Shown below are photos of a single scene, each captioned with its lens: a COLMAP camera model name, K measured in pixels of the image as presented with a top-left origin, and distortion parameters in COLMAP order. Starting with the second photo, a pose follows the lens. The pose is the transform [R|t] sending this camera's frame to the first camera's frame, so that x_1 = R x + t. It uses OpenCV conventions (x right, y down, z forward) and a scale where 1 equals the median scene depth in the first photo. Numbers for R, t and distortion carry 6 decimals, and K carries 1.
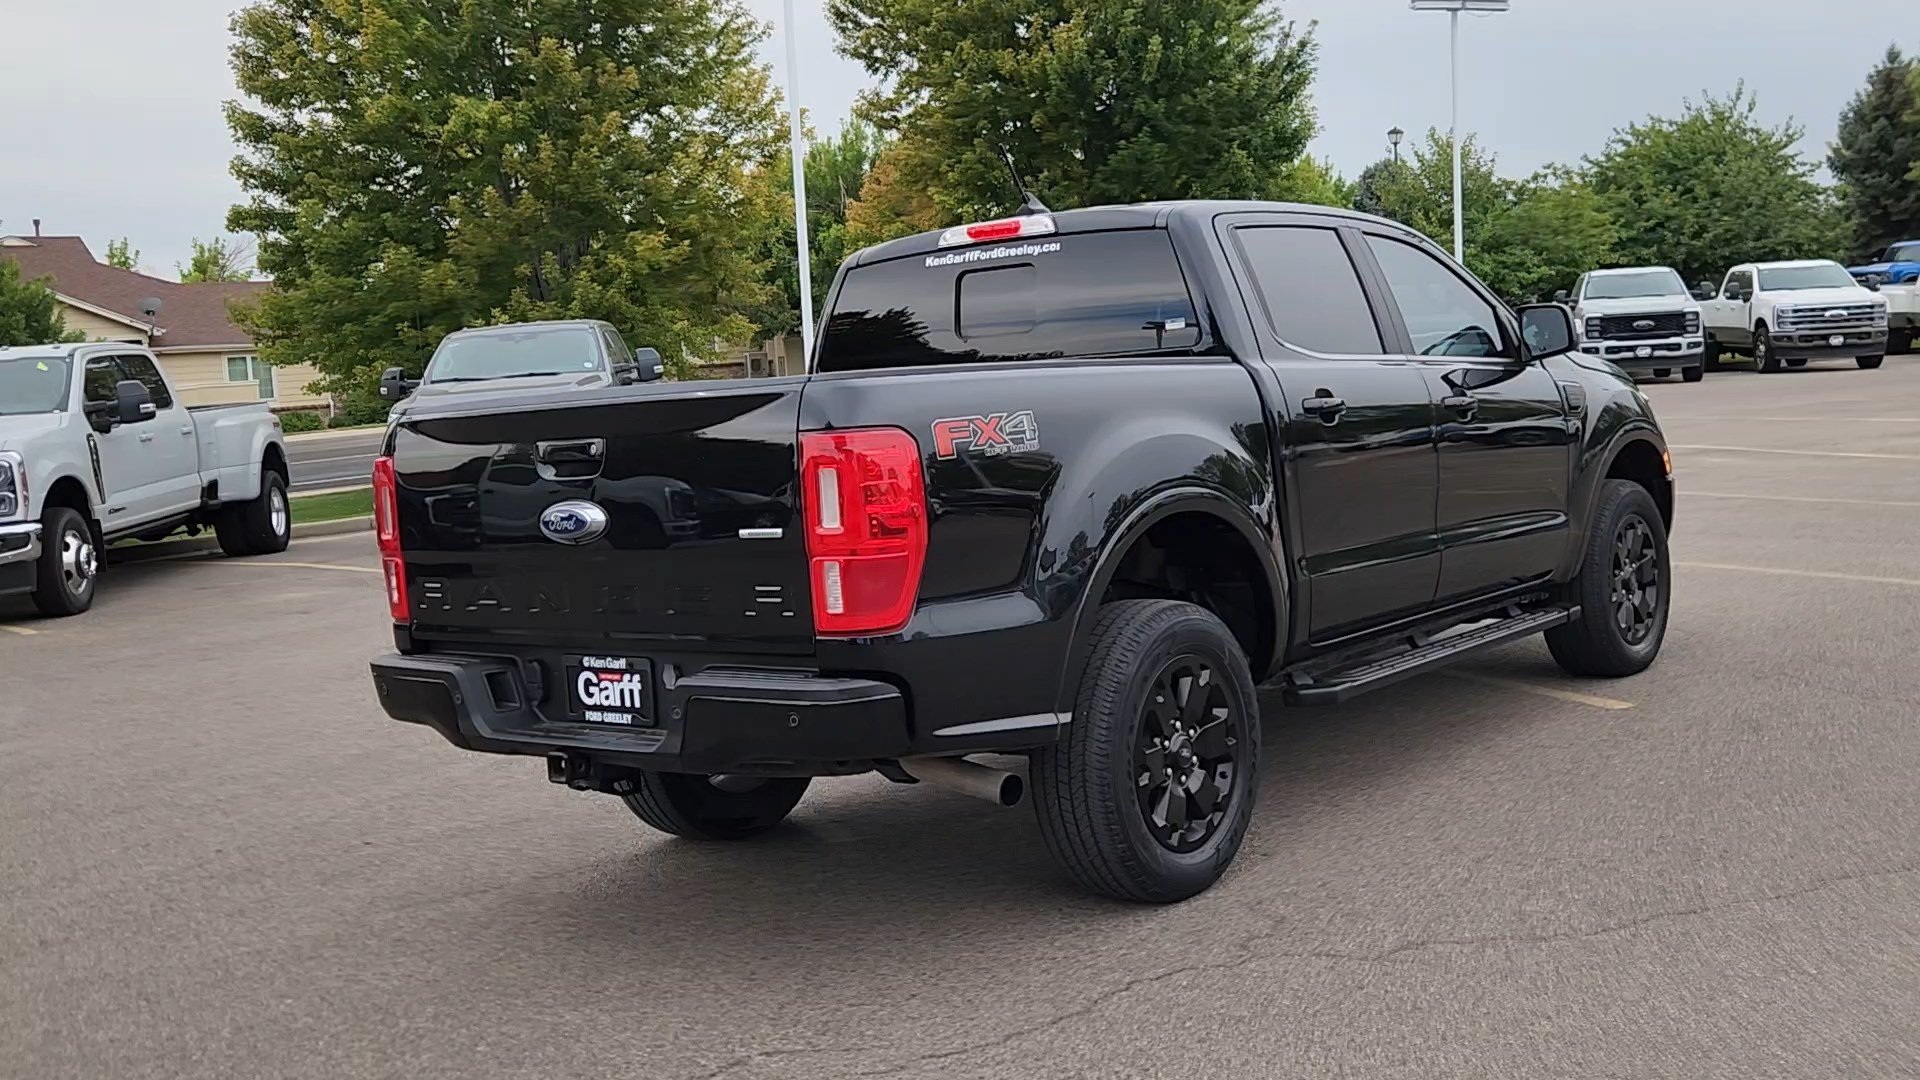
lens RADIAL K [[1894.4, 0, 947.7], [0, 1894.4, 557.1], [0, 0, 1]] dist [0.025652, 0.000000]
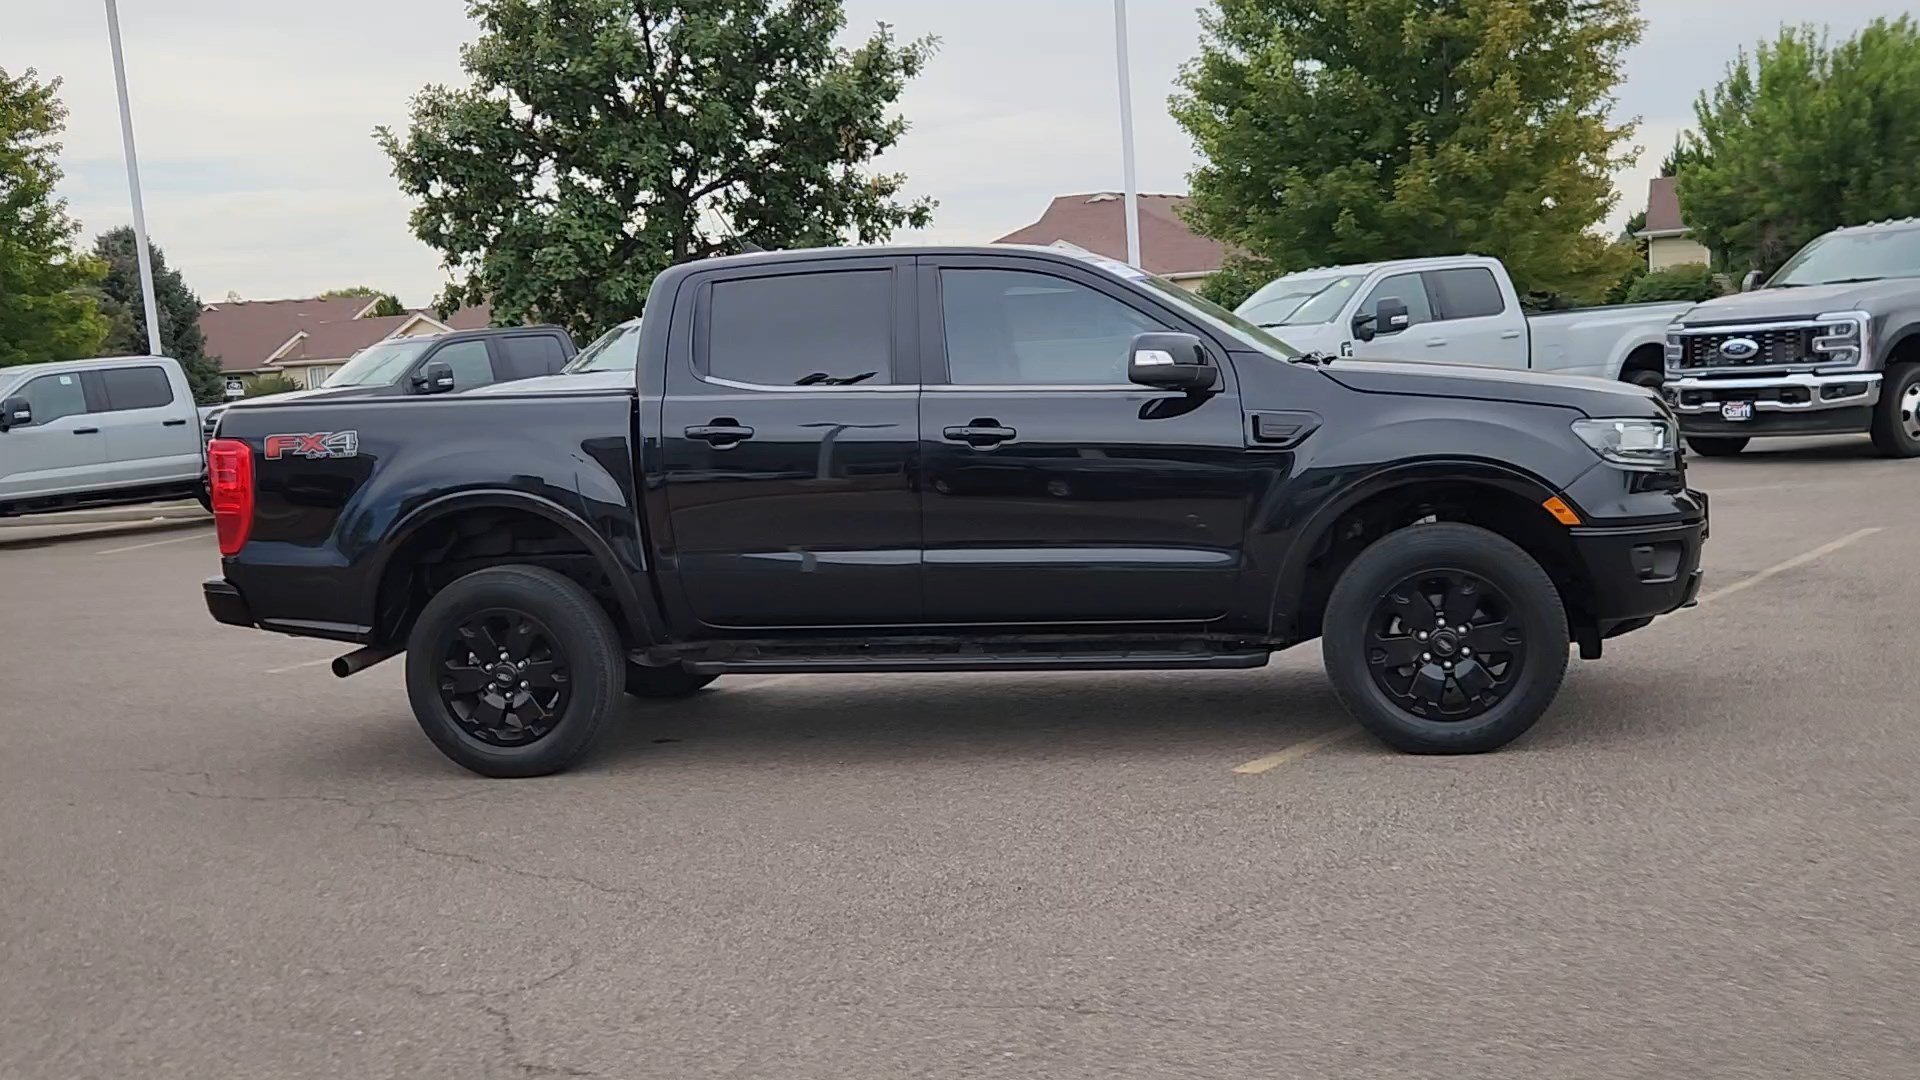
lens RADIAL K [[1894.4, 0, 943.9], [0, 1894.4, 557.0], [0, 0, 1]] dist [0.025652, 0.000000]
pose [[0.472503, 0.133333, -0.871185, 1.239768], [-0.060709, 0.991066, 0.118754, -0.142651], [0.879236, -0.003223, 0.476376, 0.511314]]
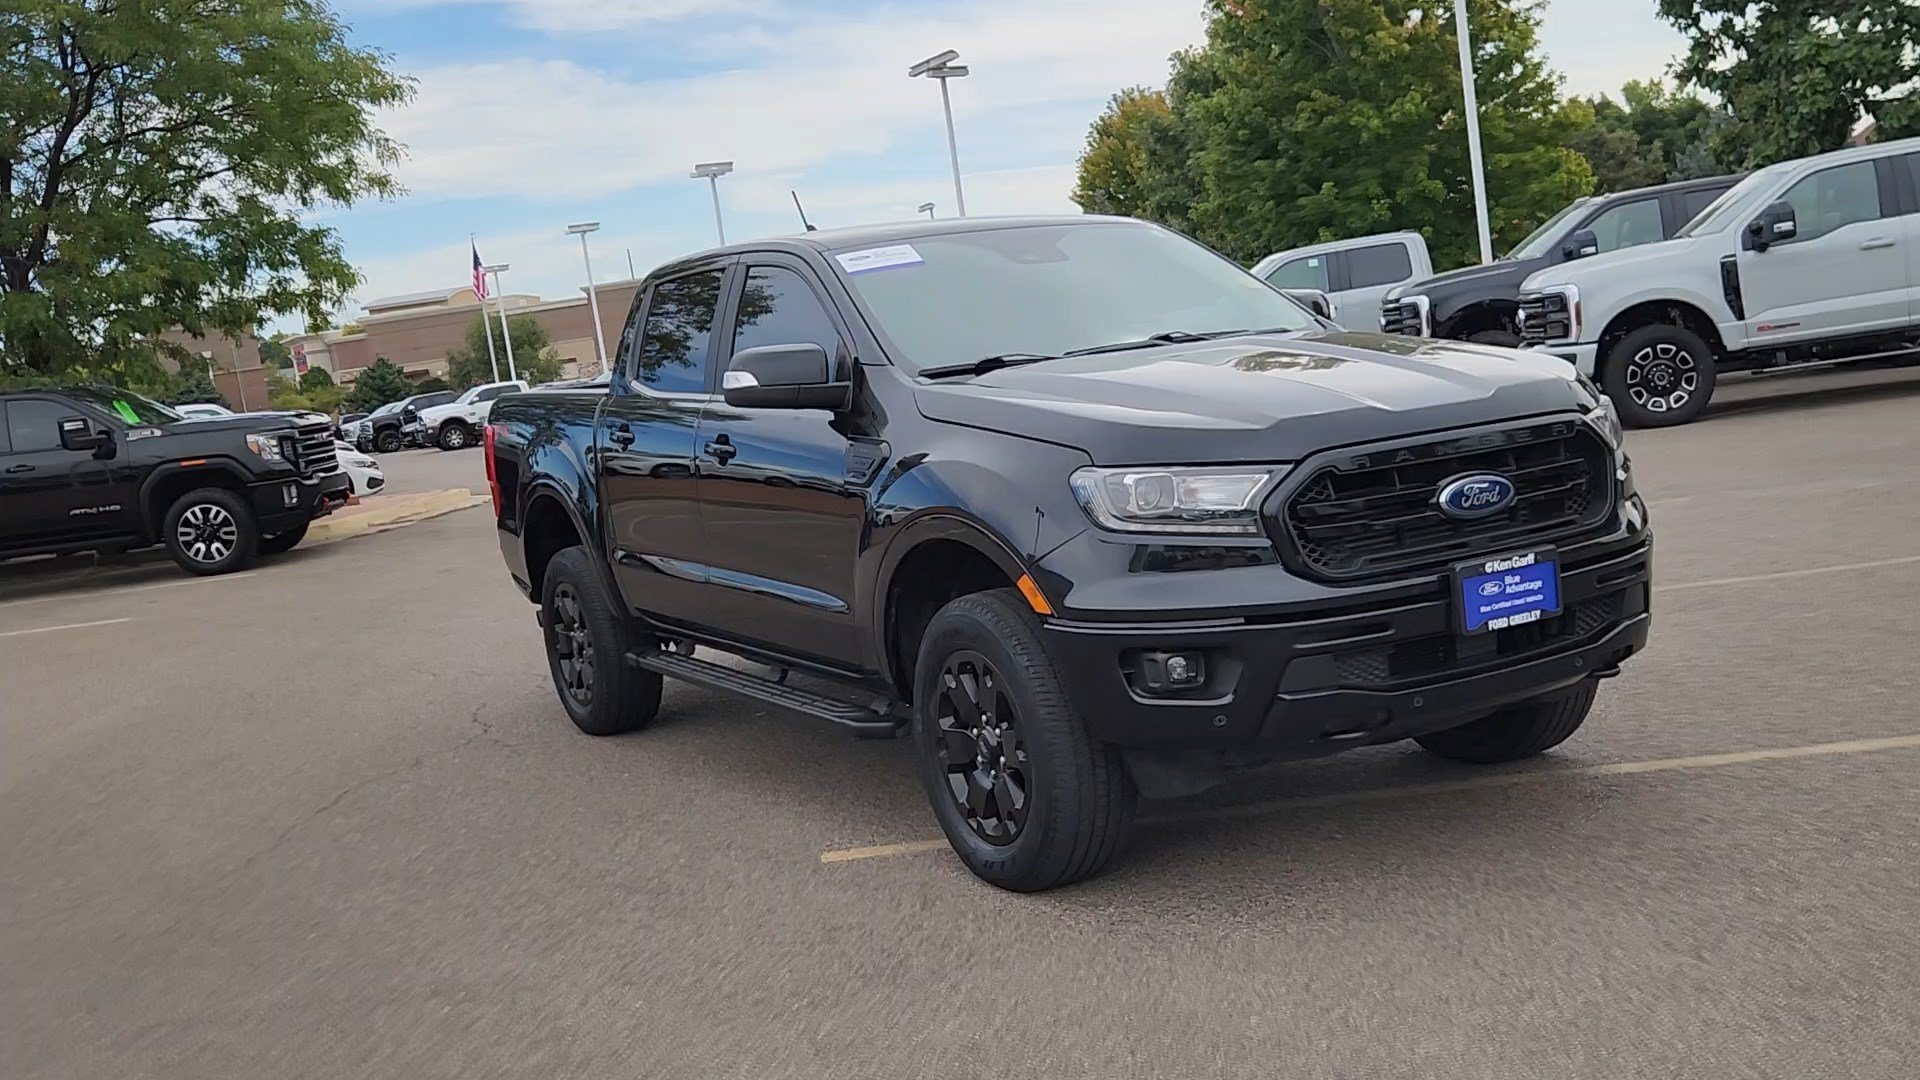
lens RADIAL K [[1894.4, 0, 945.8], [0, 1894.4, 561.2], [0, 0, 1]] dist [0.025652, 0.000000]
pose [[-0.359892, 0.223244, -0.905892, 1.189509], [0.051019, 0.974208, 0.219810, -0.246467], [0.931598, 0.032890, -0.361999, 1.543229]]
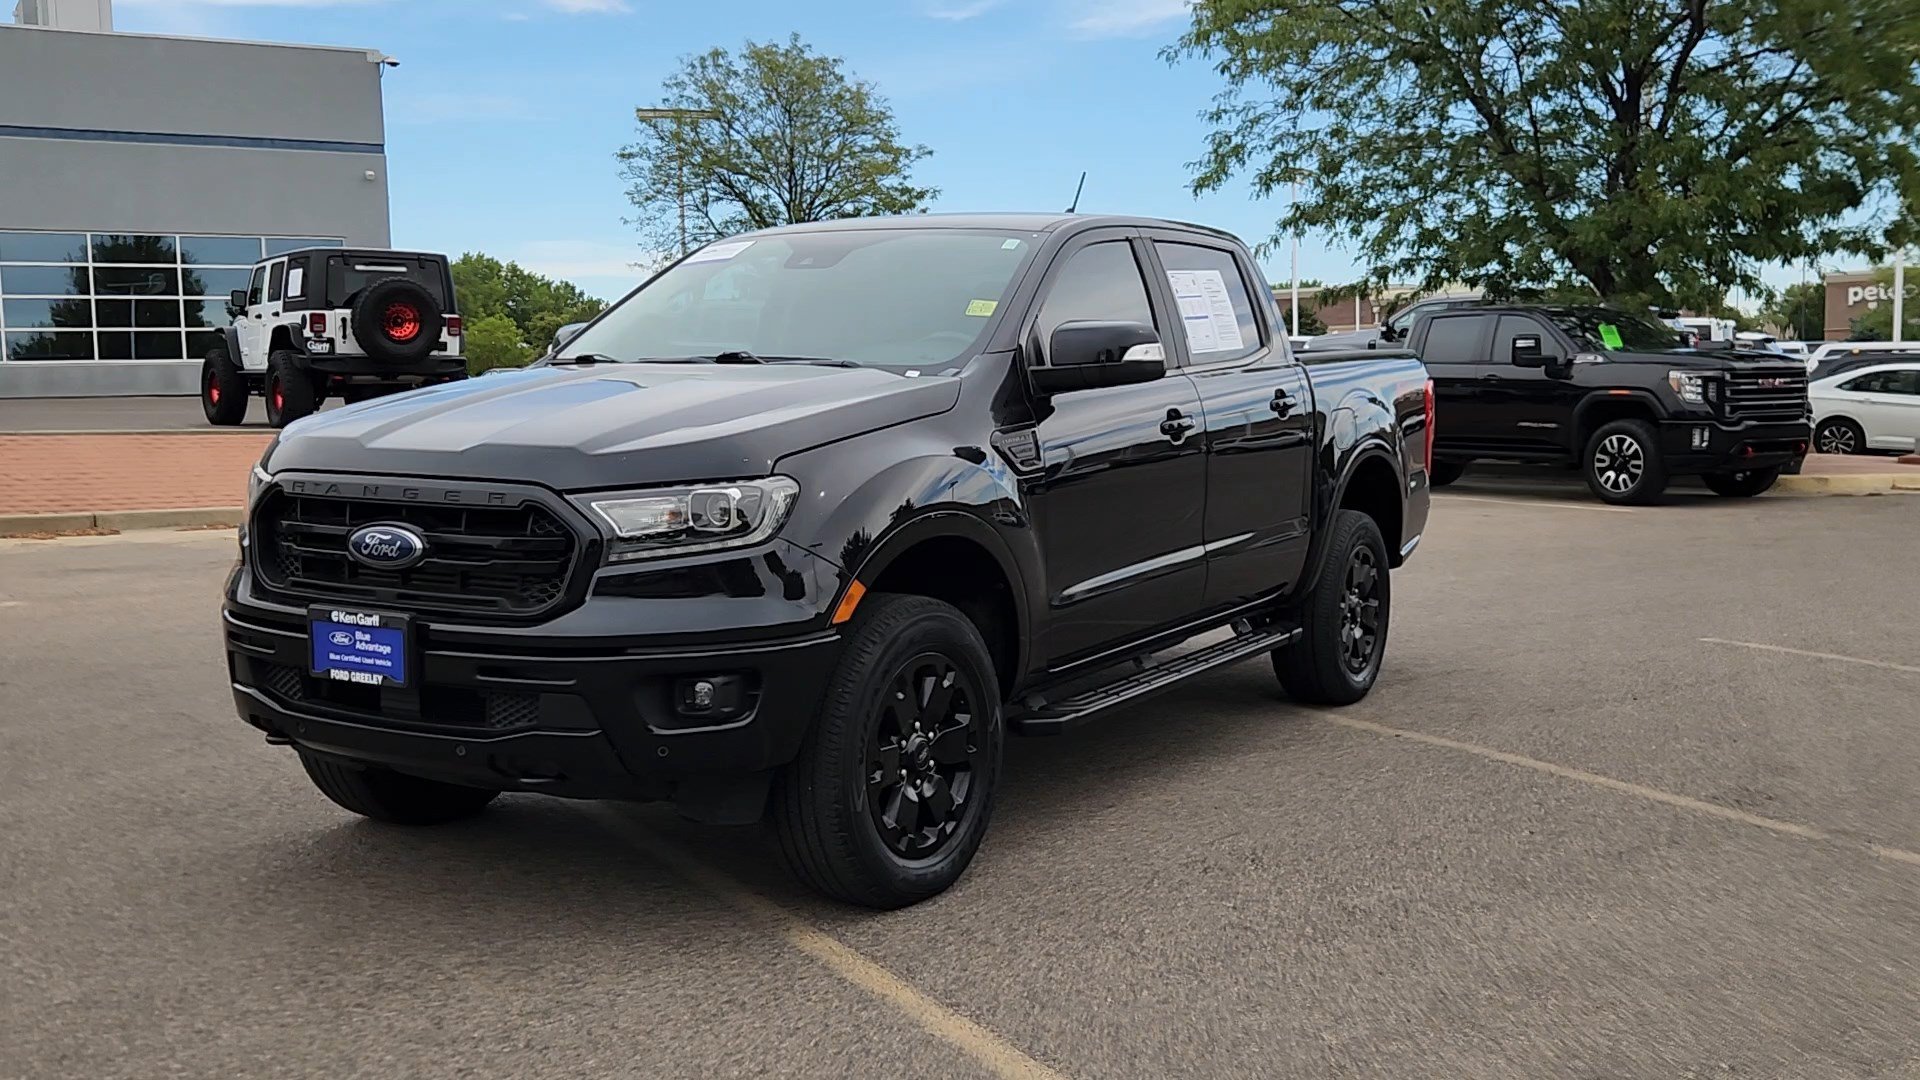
lens RADIAL K [[1894.4, 0, 944.4], [0, 1894.4, 568.6], [0, 0, 1]] dist [0.025652, 0.000000]
pose [[-0.986591, 0.088777, -0.136959, 0.309533], [0.058253, 0.975396, 0.212623, -0.230608], [0.152465, 0.201794, -0.967488, 2.214196]]
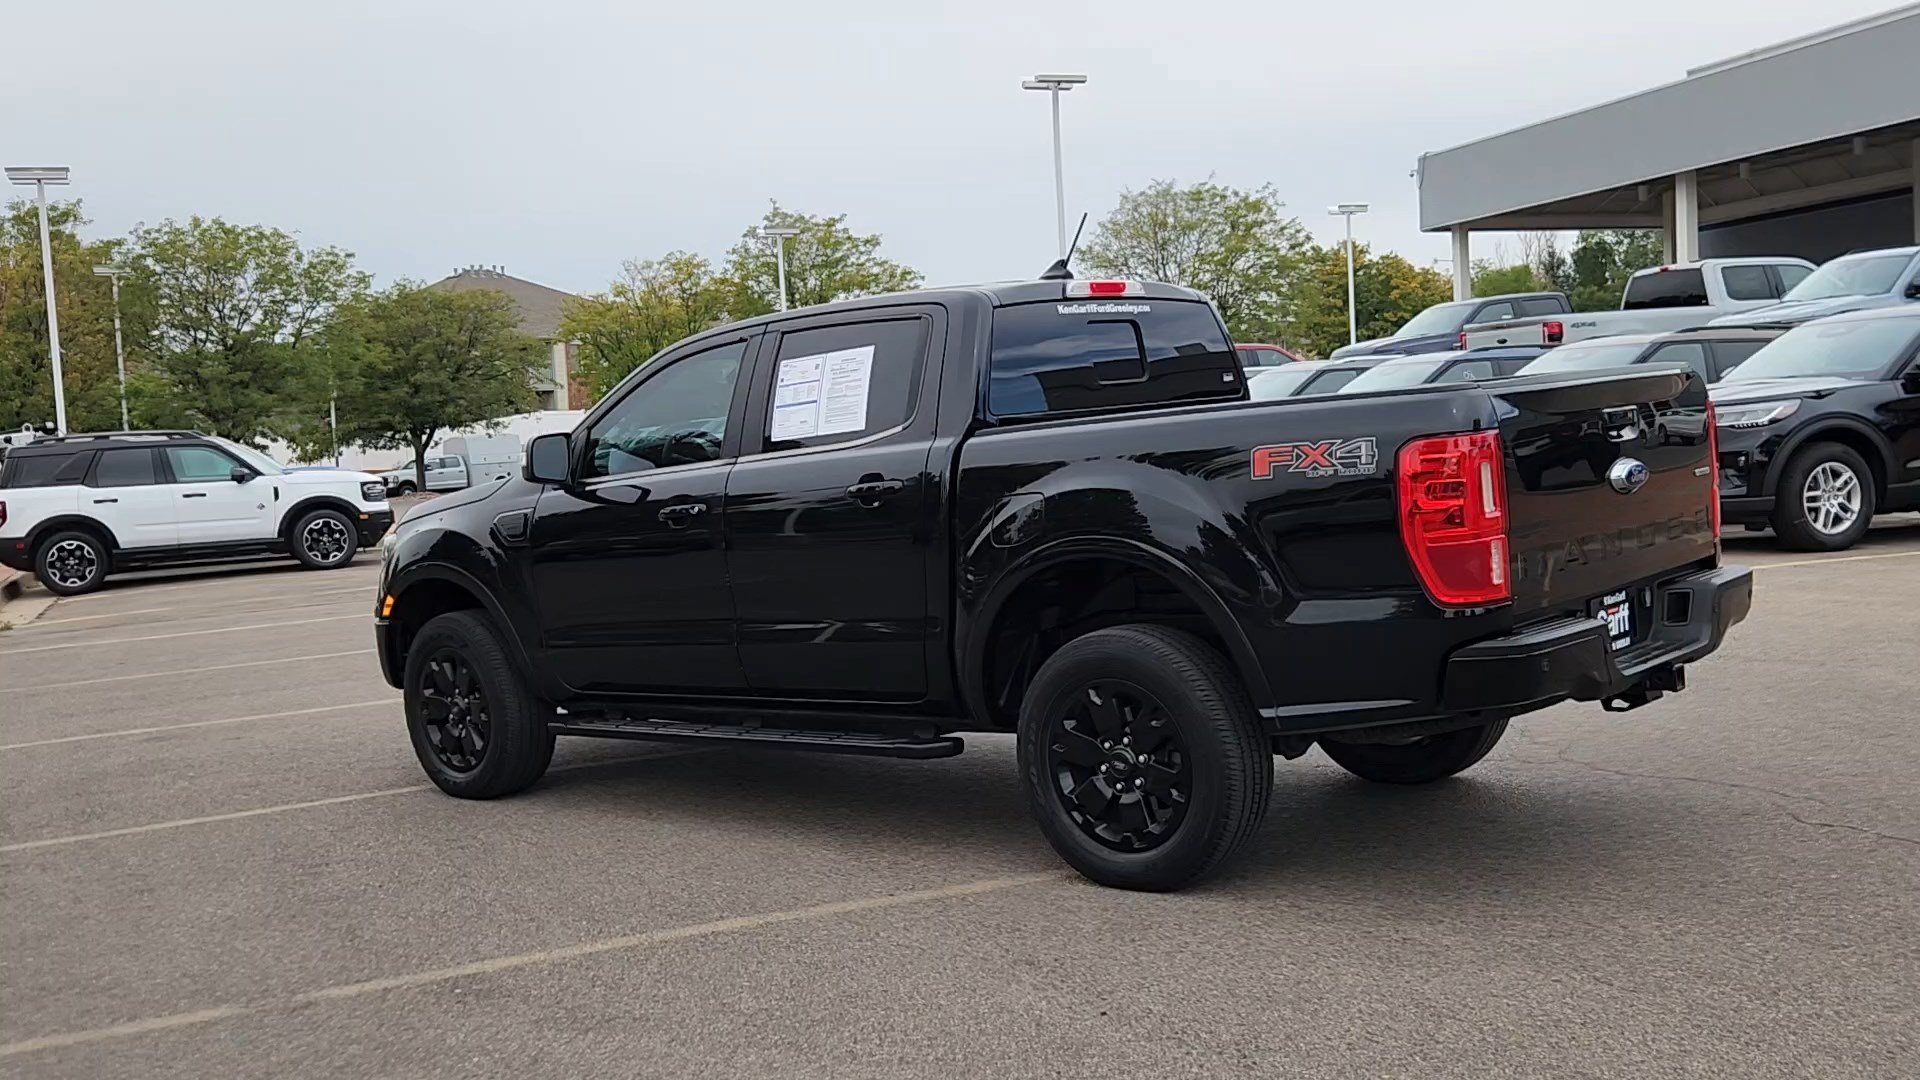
lens RADIAL K [[1894.4, 0, 939.2], [0, 1894.4, 546.9], [0, 0, 1]] dist [0.025652, 0.000000]
pose [[0.052722, 0.001234, 0.998608, -1.072599], [0.167336, 0.985849, -0.010053, -0.026666], [-0.984489, 0.167633, 0.051770, 1.043504]]
